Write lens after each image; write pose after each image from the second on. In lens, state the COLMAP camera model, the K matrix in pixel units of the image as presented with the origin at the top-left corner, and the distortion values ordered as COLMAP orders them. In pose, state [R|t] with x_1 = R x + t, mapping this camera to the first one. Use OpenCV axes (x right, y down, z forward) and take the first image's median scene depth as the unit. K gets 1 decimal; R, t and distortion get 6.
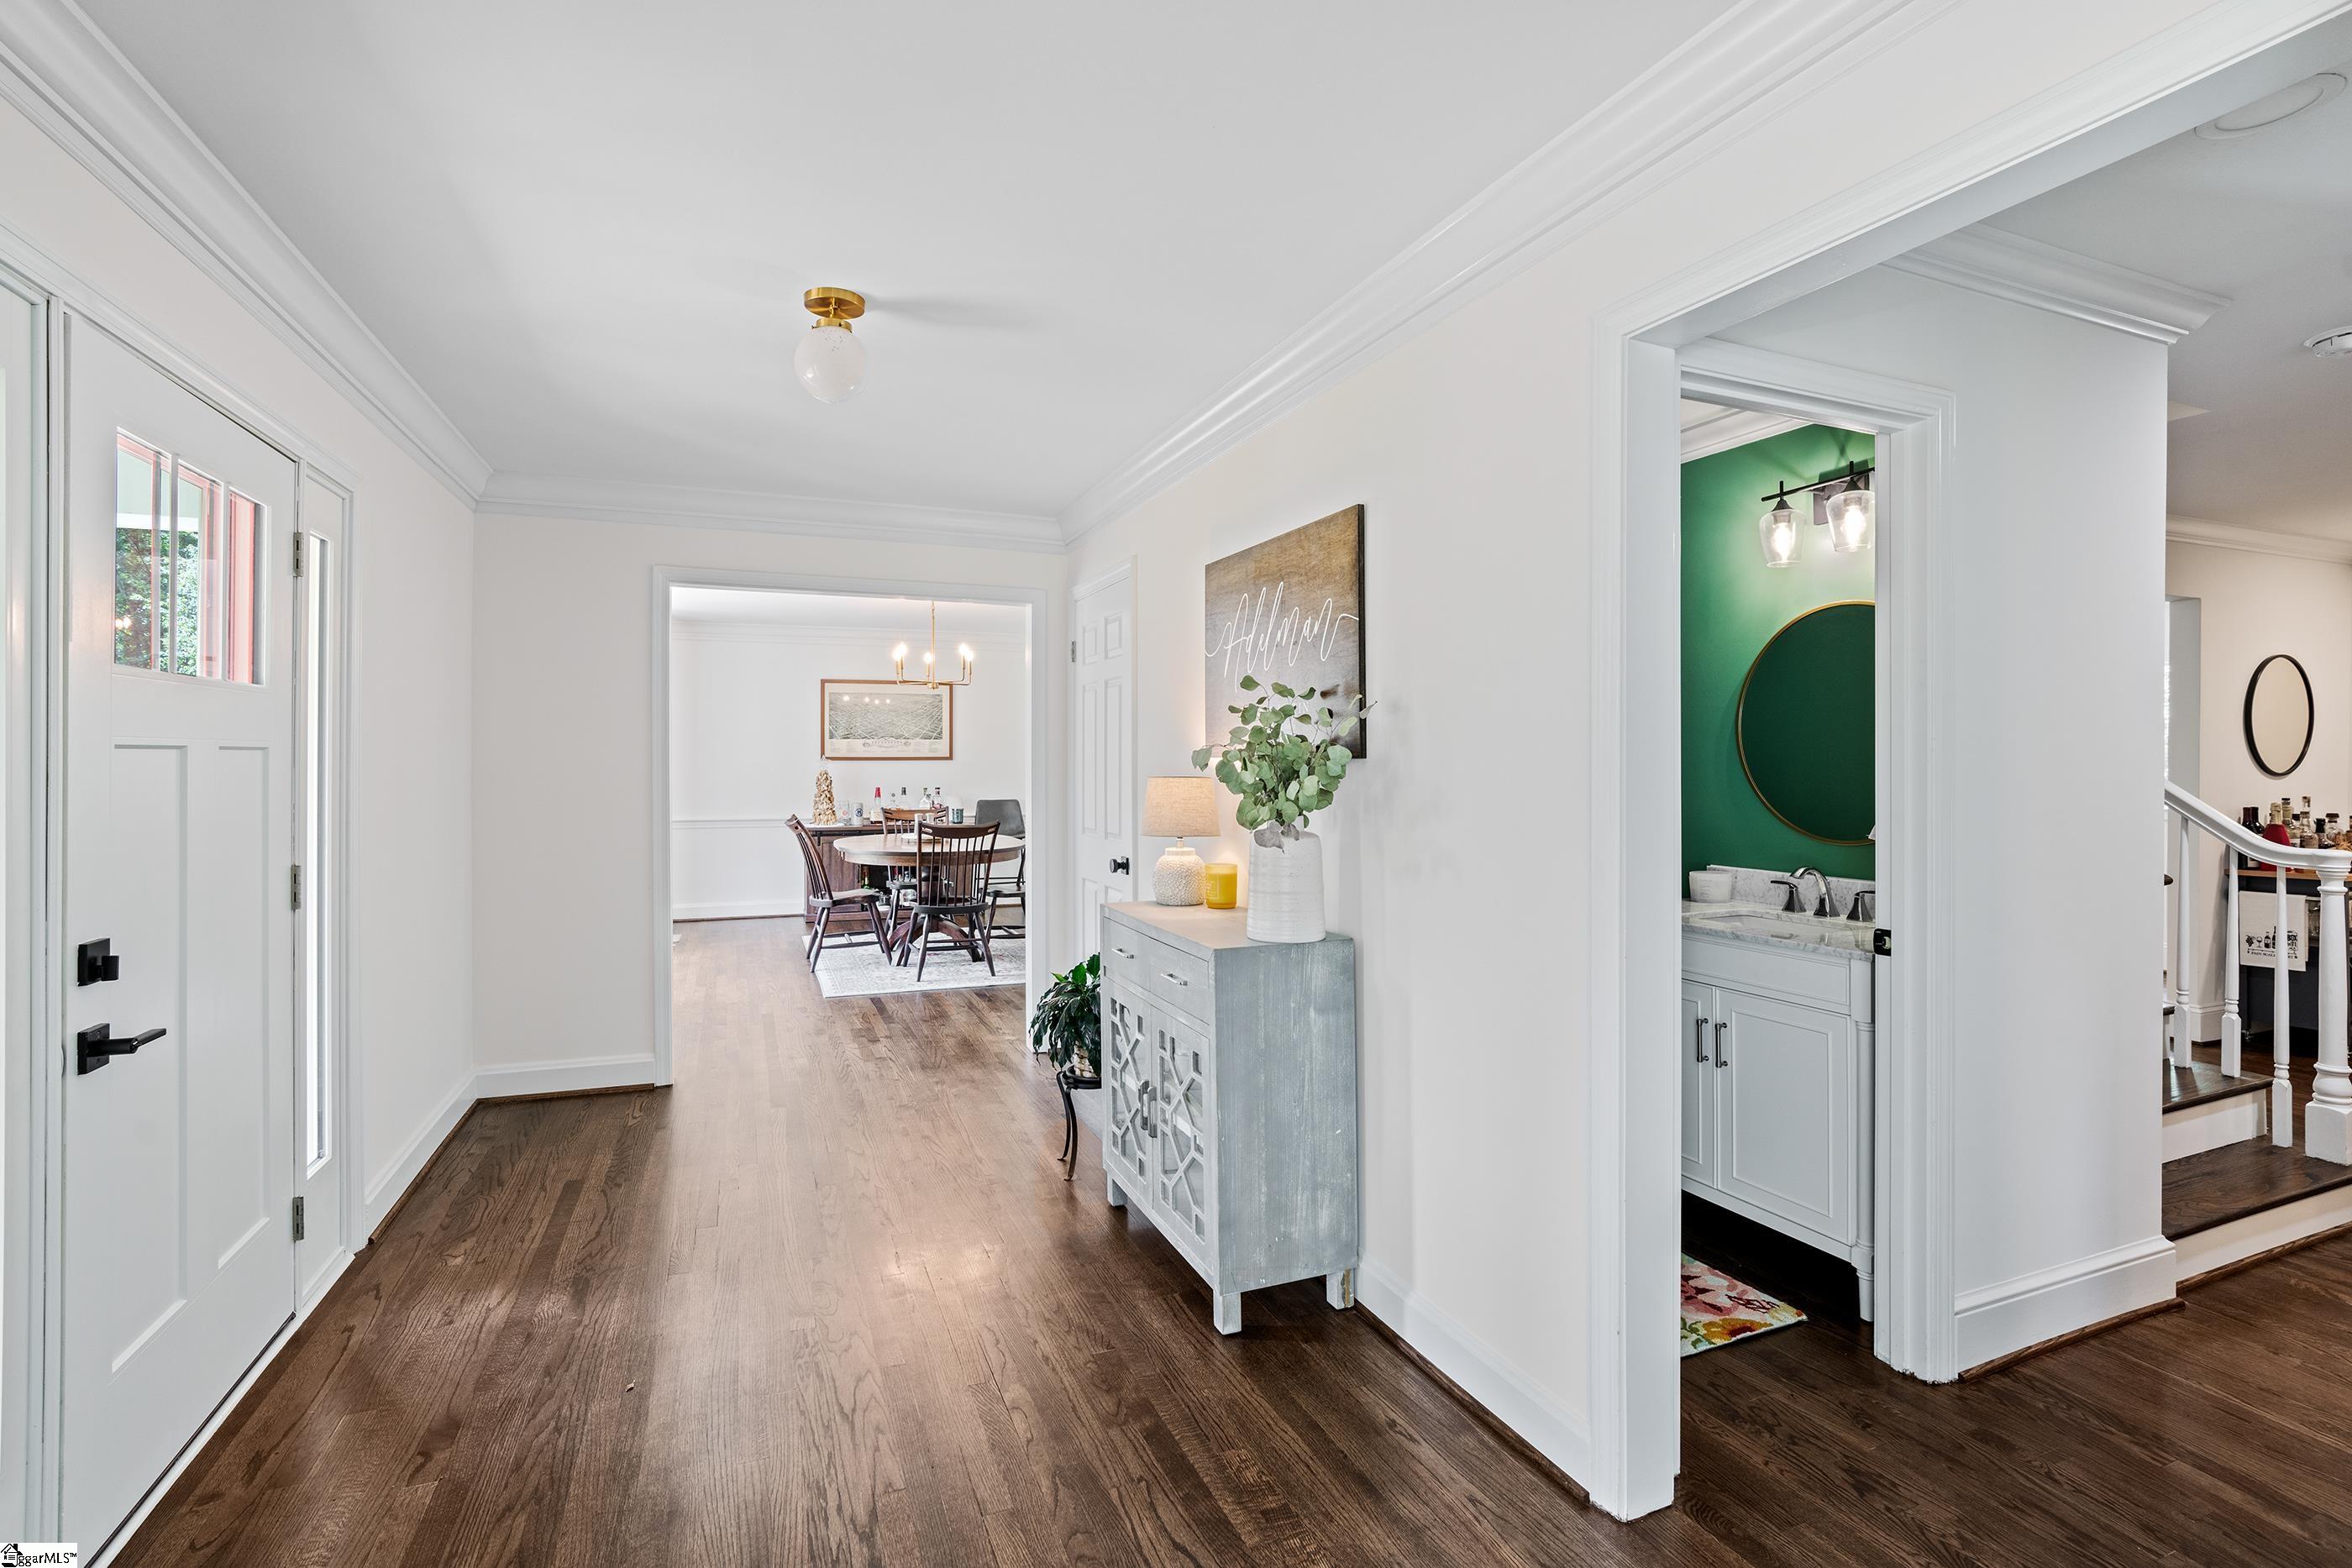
lens RADIAL K [[1071.3, 0, 1163.4], [0, 1071.3, 742.6], [0, 0, 1]] dist [-0.029973, 0.004110]
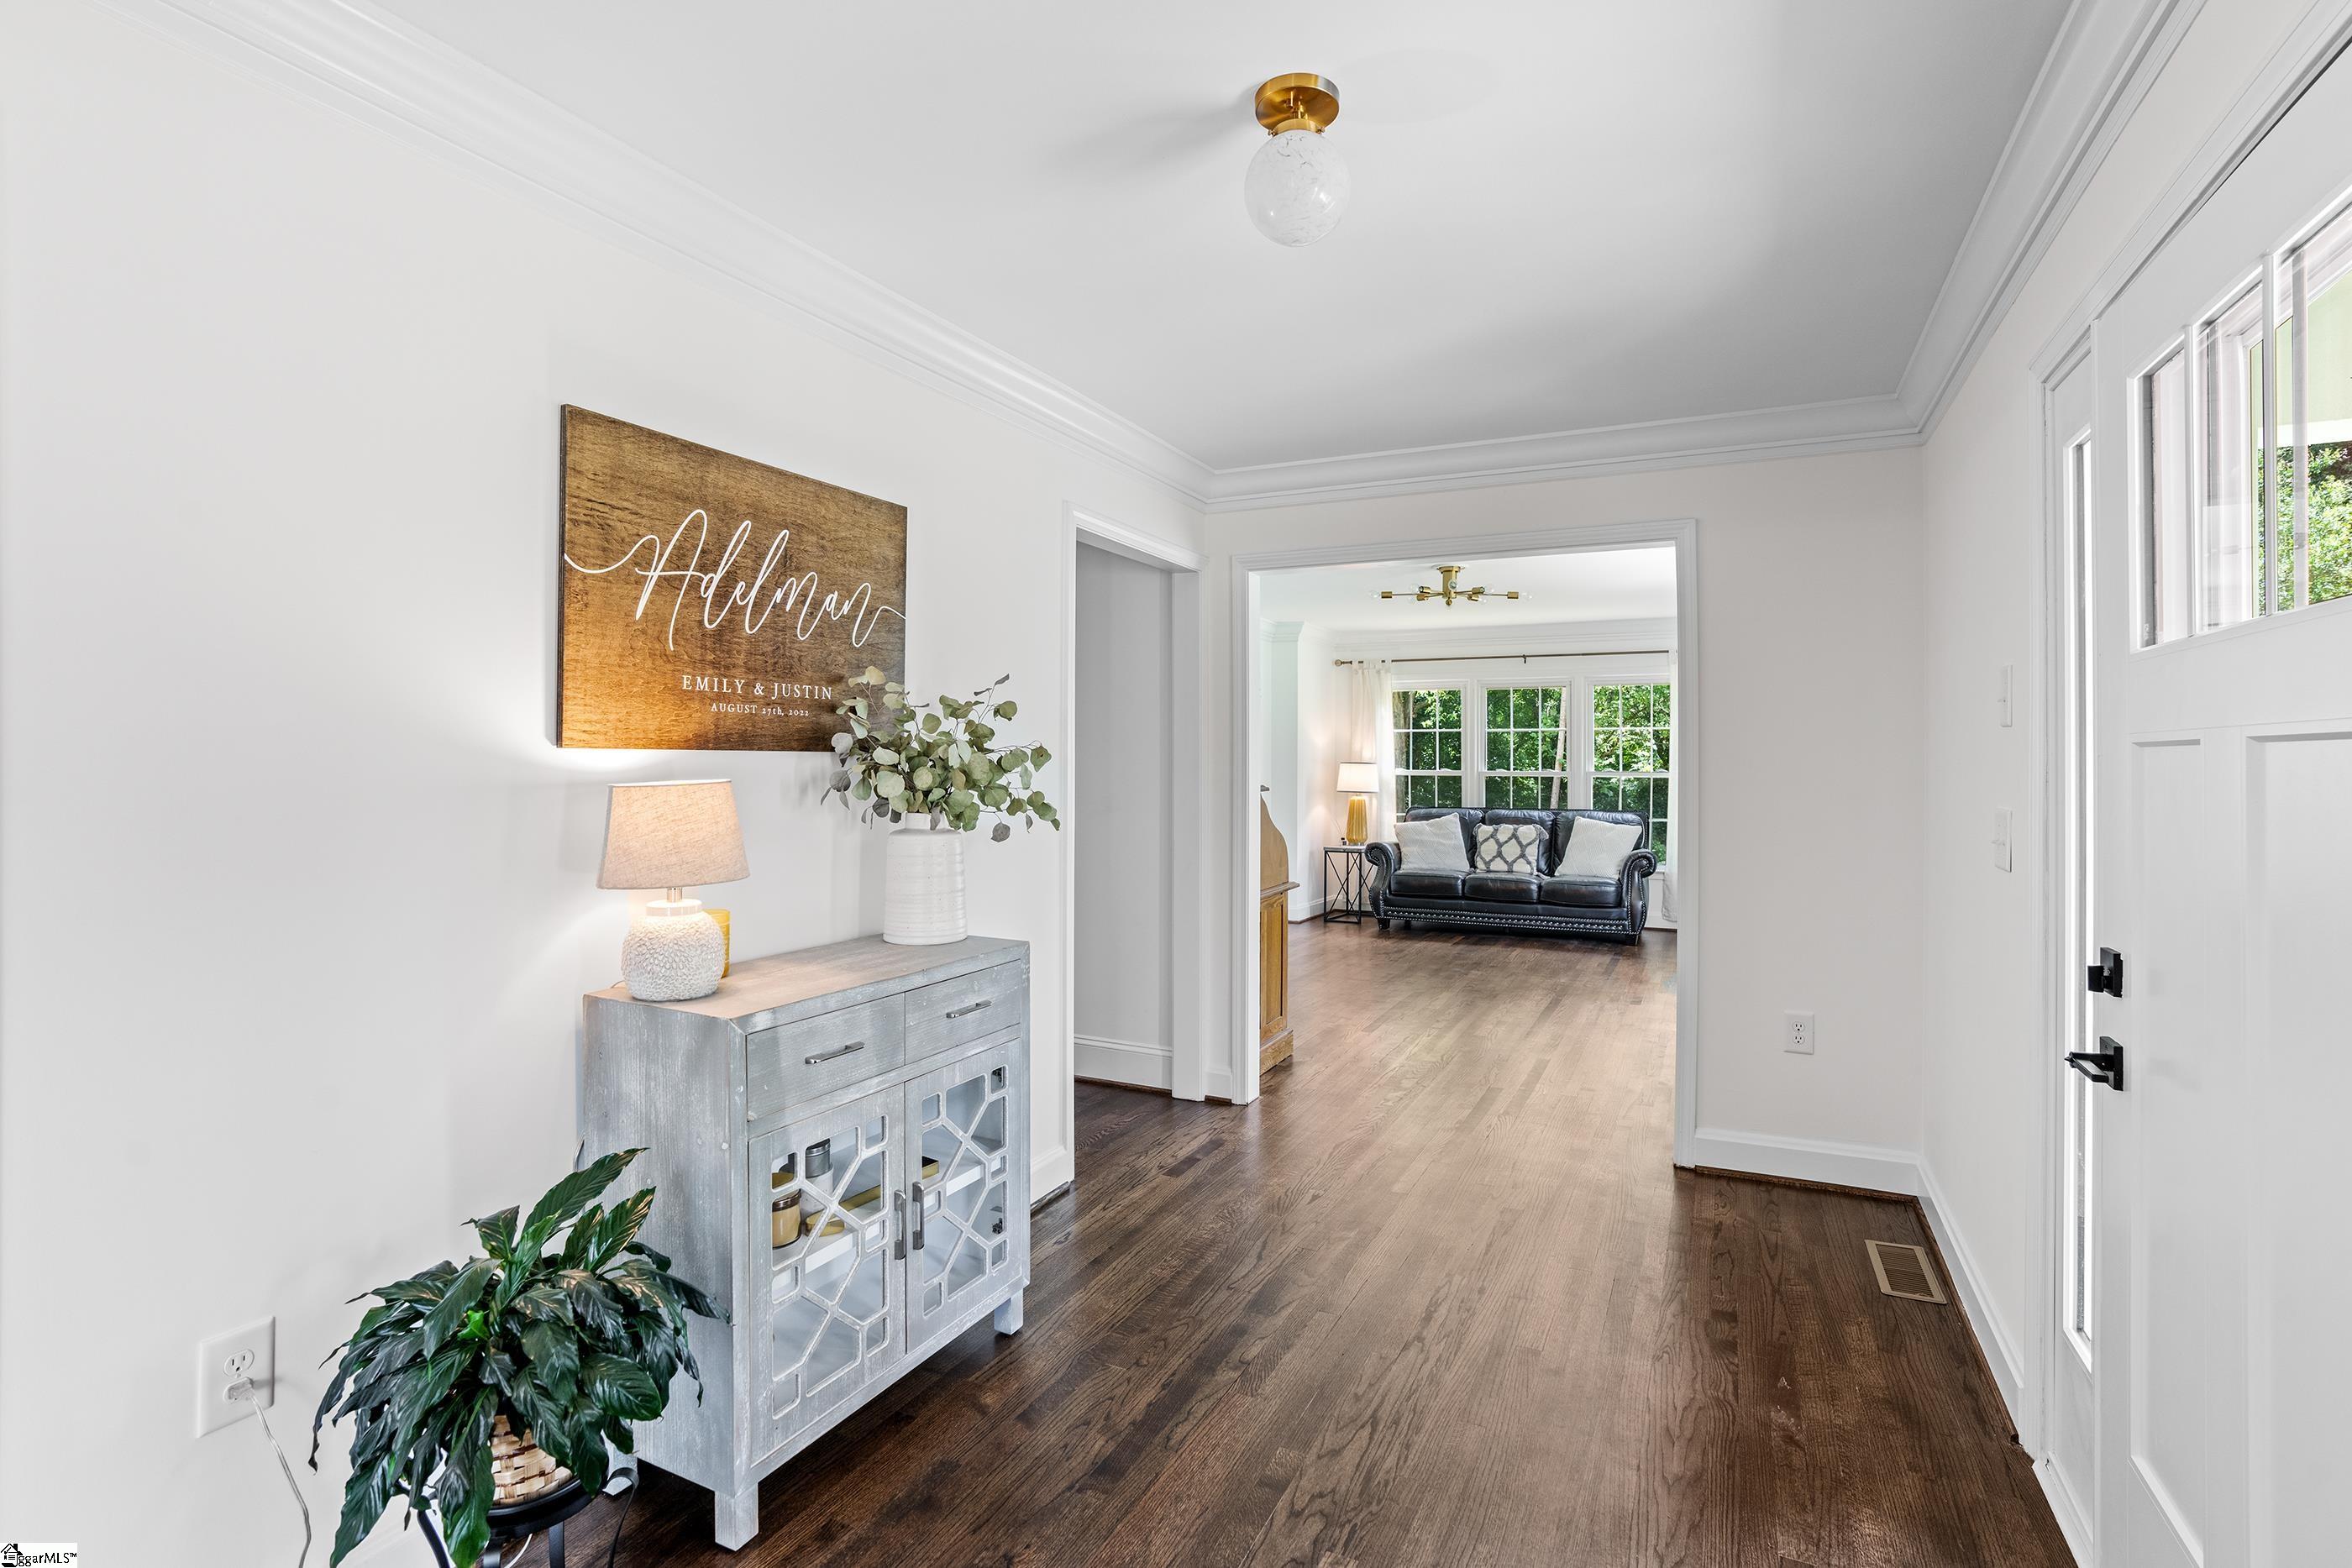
lens RADIAL K [[1071.3, 0, 1200.7], [0, 1071.3, 766.8], [0, 0, 1]] dist [-0.029973, 0.004110]
pose [[-0.671402, -0.008848, 0.741040, -0.717257], [-0.015766, 0.999873, -0.002347, 0.021452], [-0.740925, -0.013259, -0.671456, 1.396611]]
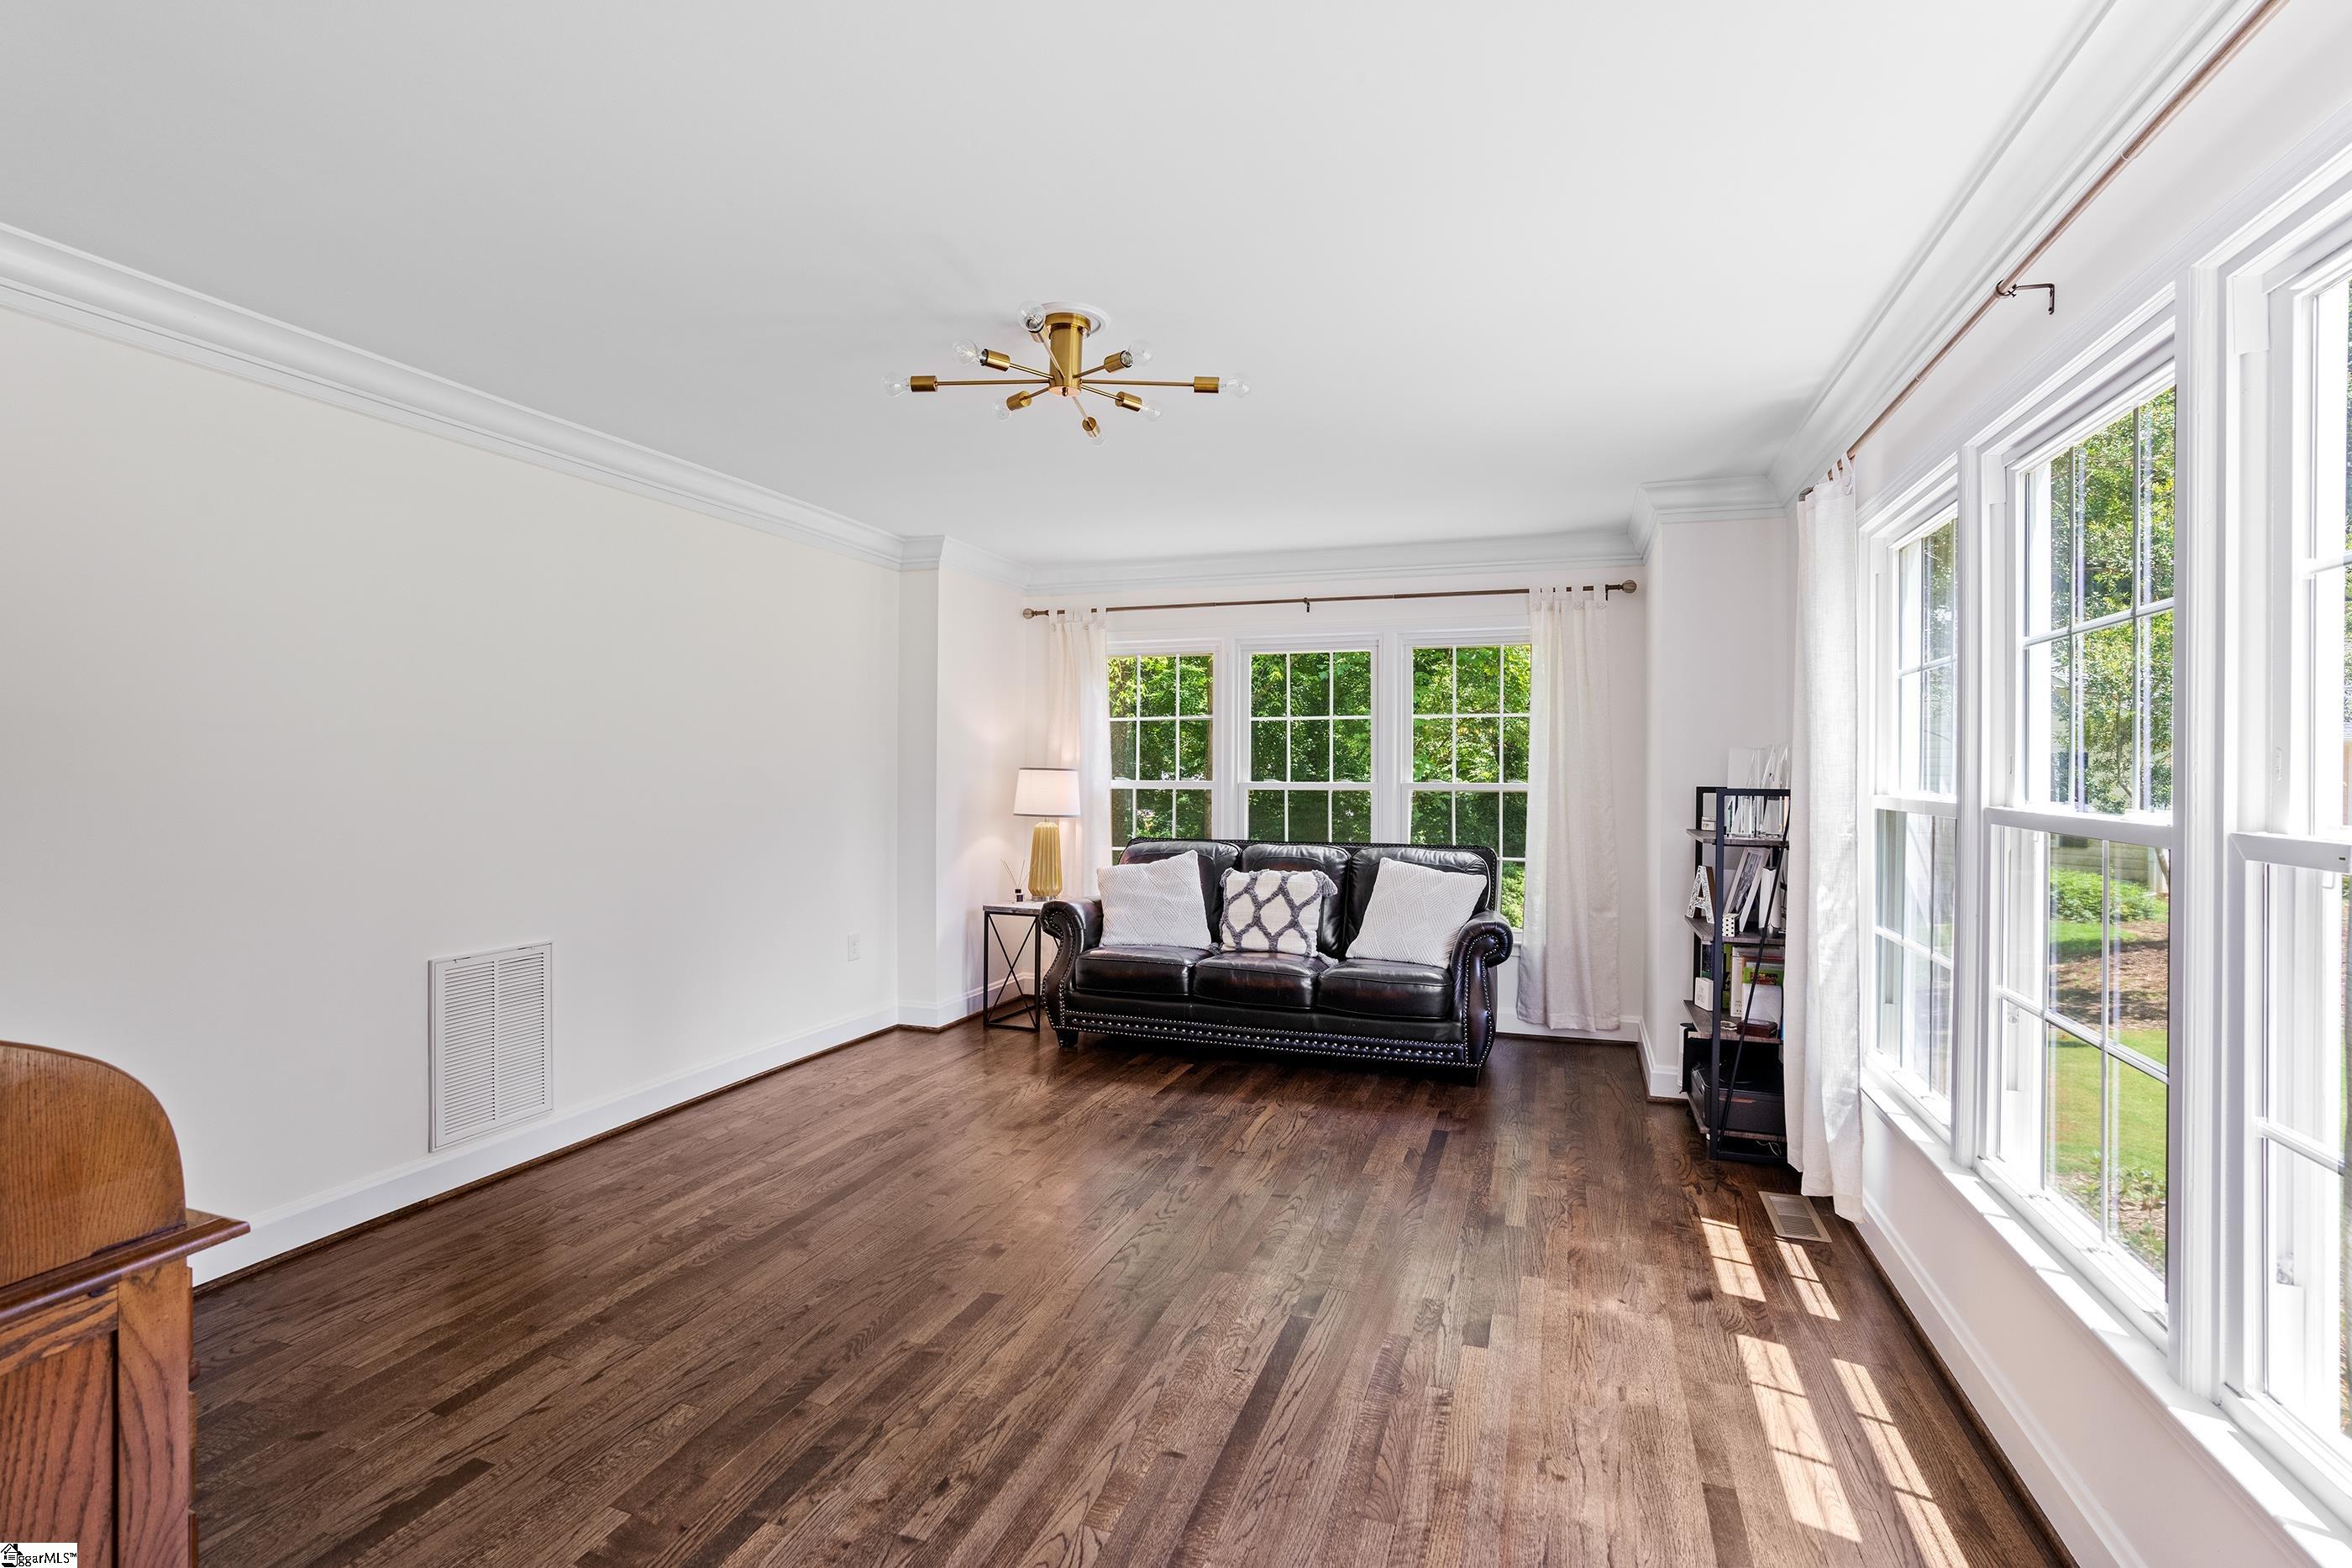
lens RADIAL K [[1071.3, 0, 1156.4], [0, 1071.3, 778.0], [0, 0, 1]] dist [-0.029973, 0.004110]
pose [[-0.741141, -0.013124, 0.671222, -0.404622], [-0.016661, 0.999861, 0.001153, 0.012902], [-0.671143, -0.010328, -0.741256, 0.752182]]
